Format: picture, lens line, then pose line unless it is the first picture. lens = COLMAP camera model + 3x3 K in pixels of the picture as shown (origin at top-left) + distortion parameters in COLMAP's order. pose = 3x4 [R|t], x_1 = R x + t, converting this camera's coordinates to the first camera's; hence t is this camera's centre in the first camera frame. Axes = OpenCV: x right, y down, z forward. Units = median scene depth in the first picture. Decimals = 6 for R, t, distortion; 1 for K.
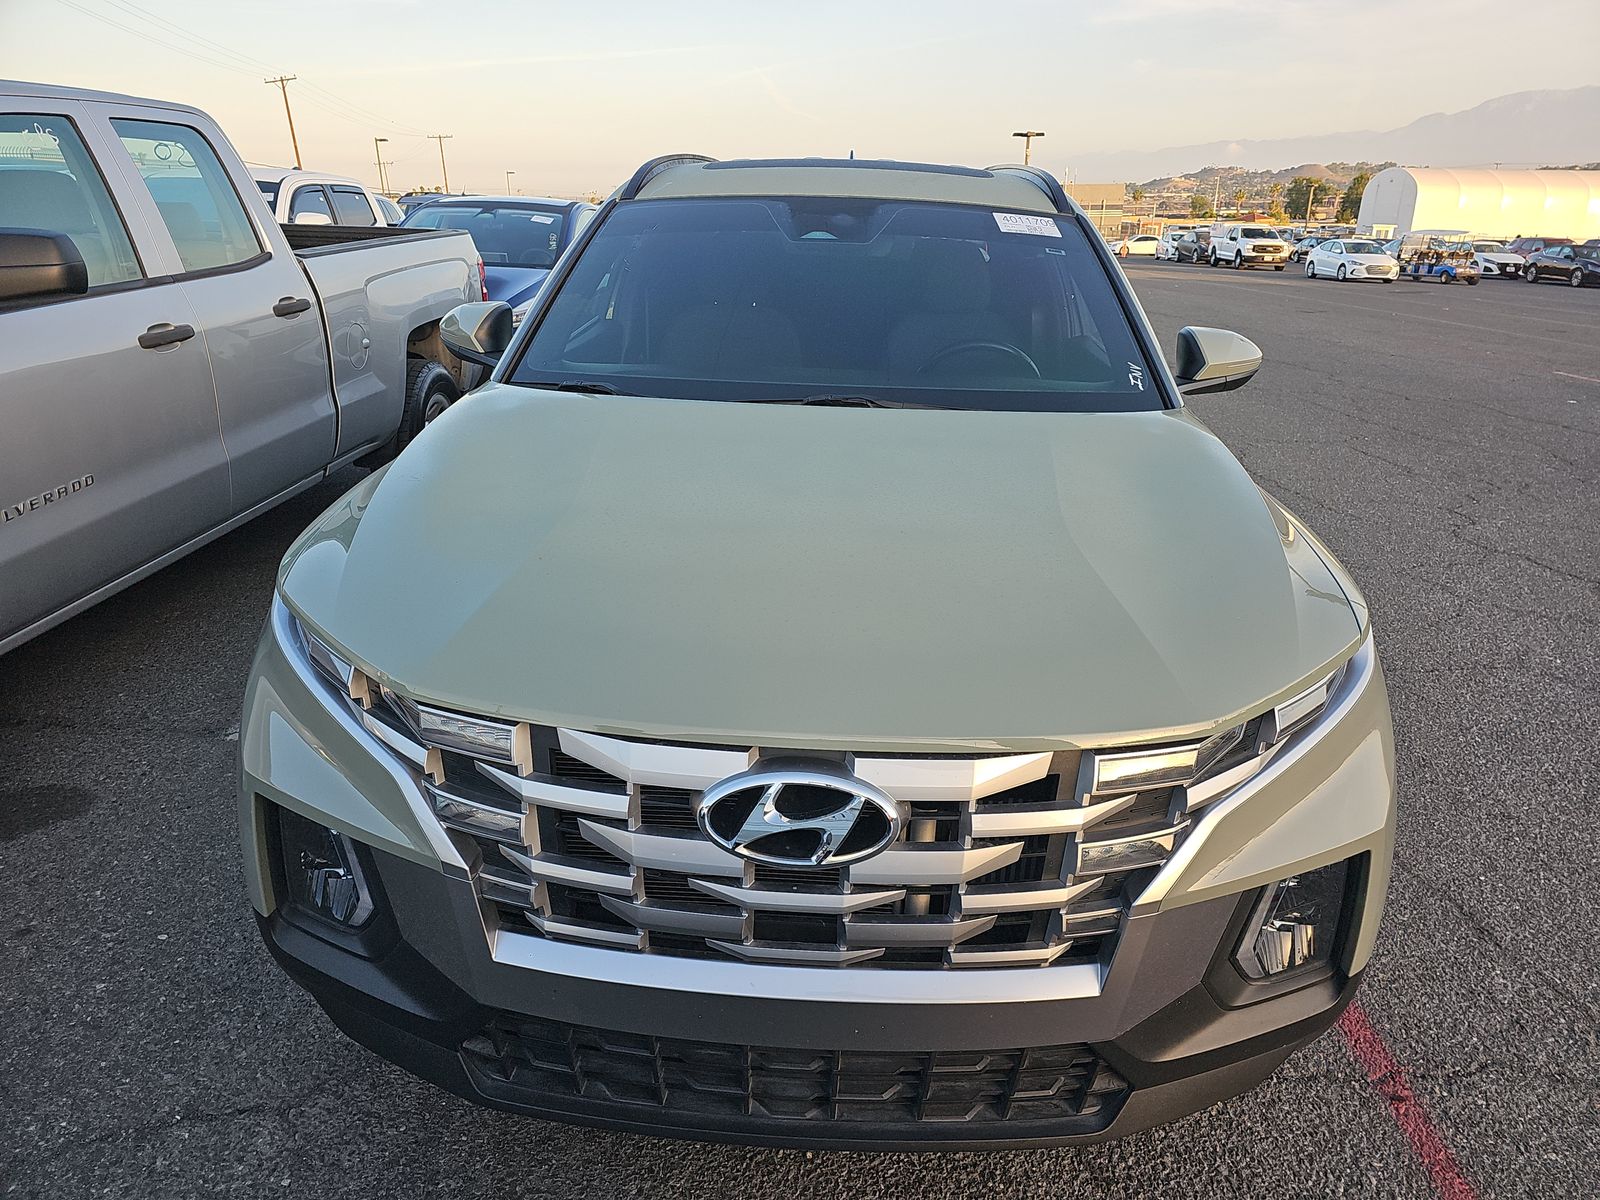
lens RADIAL K [[1067.1, 0, 800.0], [0, 1067.1, 600.0], [0, 0, 1]] dist [-0.003386, -0.001180]
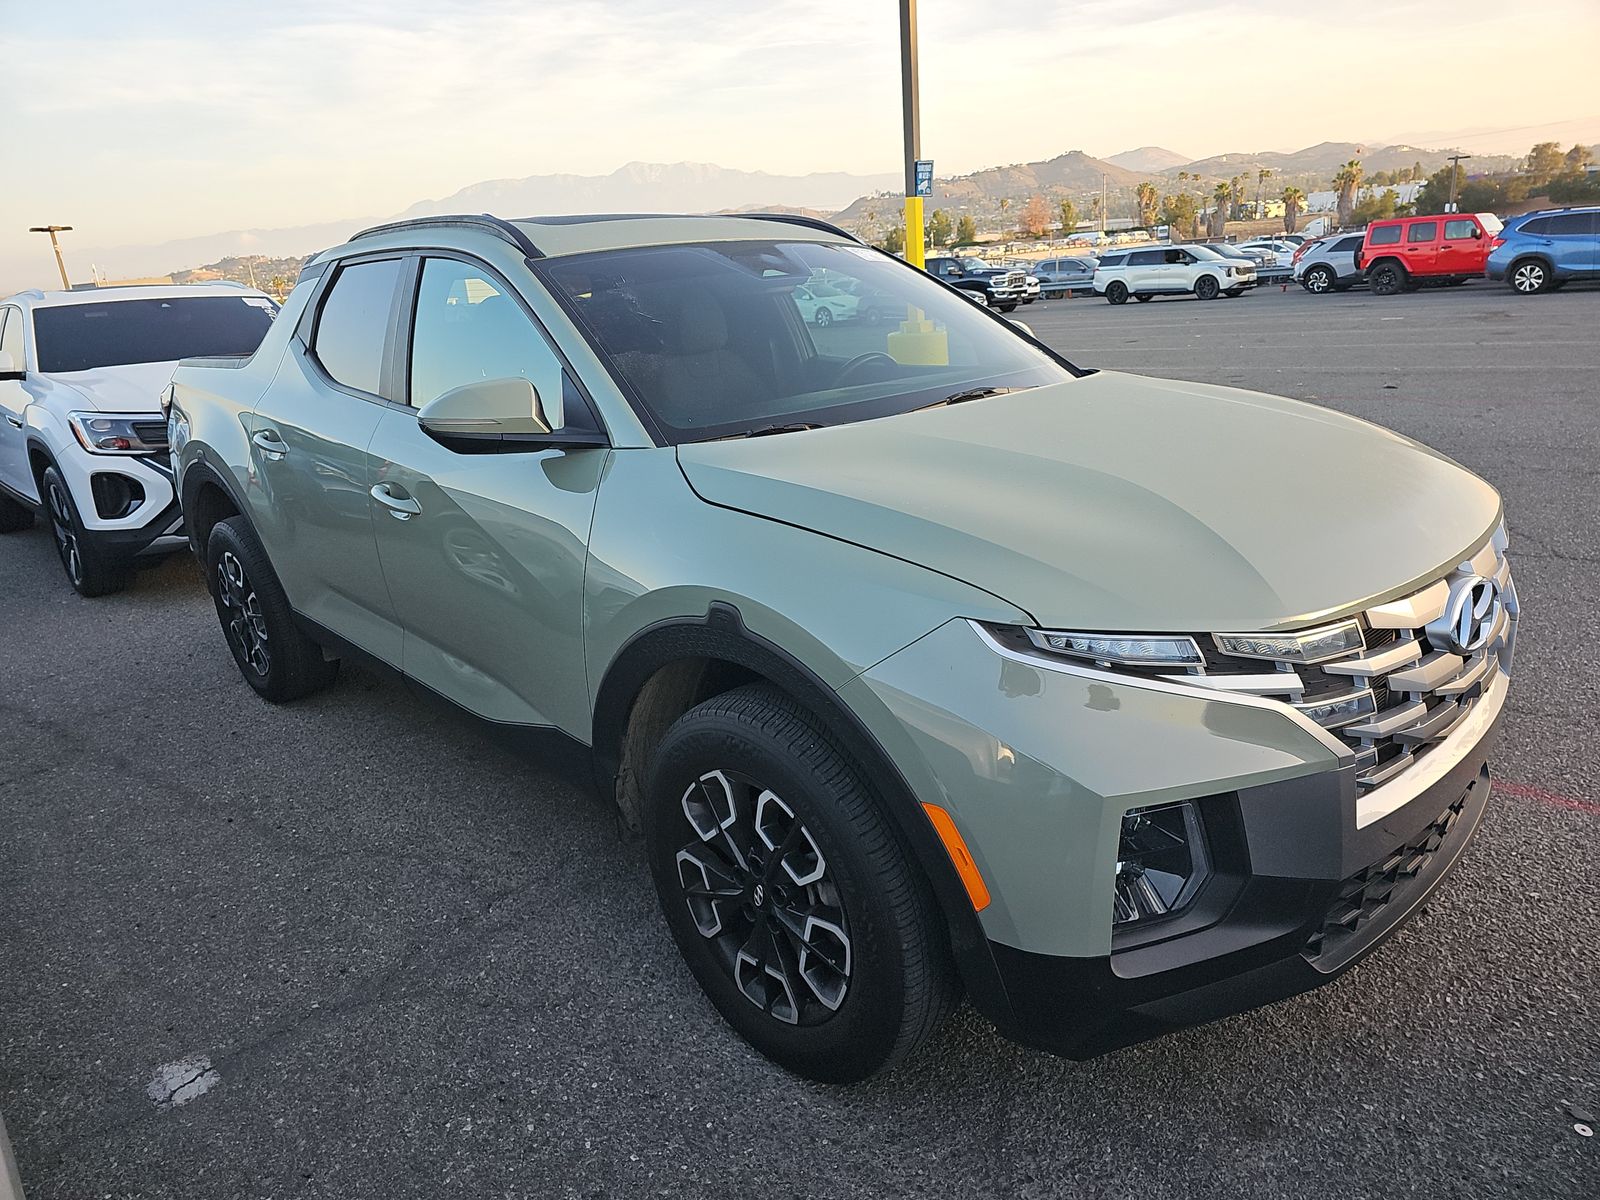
lens RADIAL K [[1075.9, 0, 800.0], [0, 1075.9, 600.0], [0, 0, 1]] dist [0.005235, 0.001588]
pose [[0.685920, -0.276835, 0.672961, -1.059360], [0.325531, 0.943844, 0.056468, -0.122098], [-0.650802, 0.180337, 0.737520, 0.355228]]
